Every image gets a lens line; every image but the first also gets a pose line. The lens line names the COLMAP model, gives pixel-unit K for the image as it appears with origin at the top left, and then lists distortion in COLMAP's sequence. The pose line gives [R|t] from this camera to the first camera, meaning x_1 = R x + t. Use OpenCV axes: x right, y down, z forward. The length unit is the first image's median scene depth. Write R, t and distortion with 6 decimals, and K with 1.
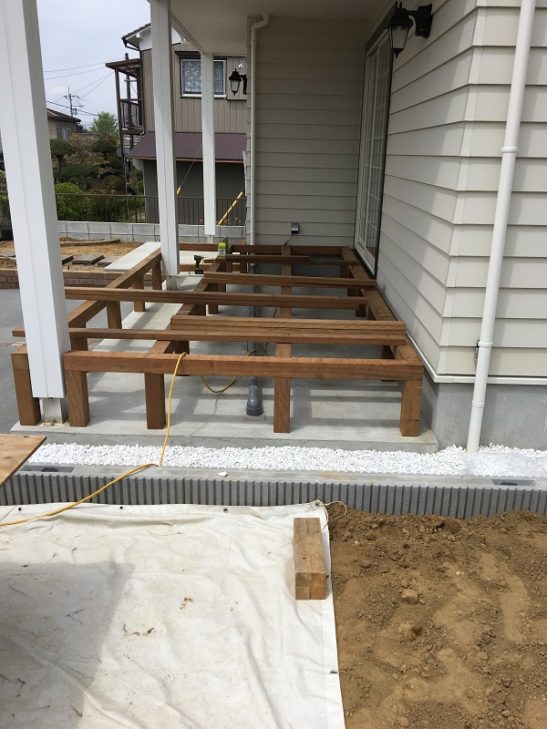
lens RADIAL K [[610.1, 0, 273.5], [0, 610.1, 364.5], [0, 0, 1]] dist [0.100635, -0.009268]
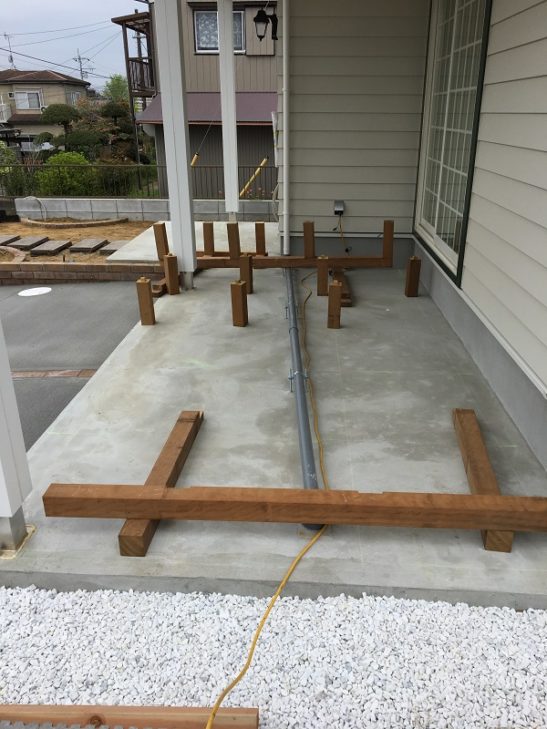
lens RADIAL K [[617.9, 0, 297.9], [0, 617.9, 359.8], [0, 0, 1]] dist [0.073135, -0.083767]
pose [[0.999819, -0.019004, 0.000801, -0.016451], [0.018946, 0.998754, 0.046169, -0.043754], [-0.001678, -0.046145, 0.998933, 0.127158]]
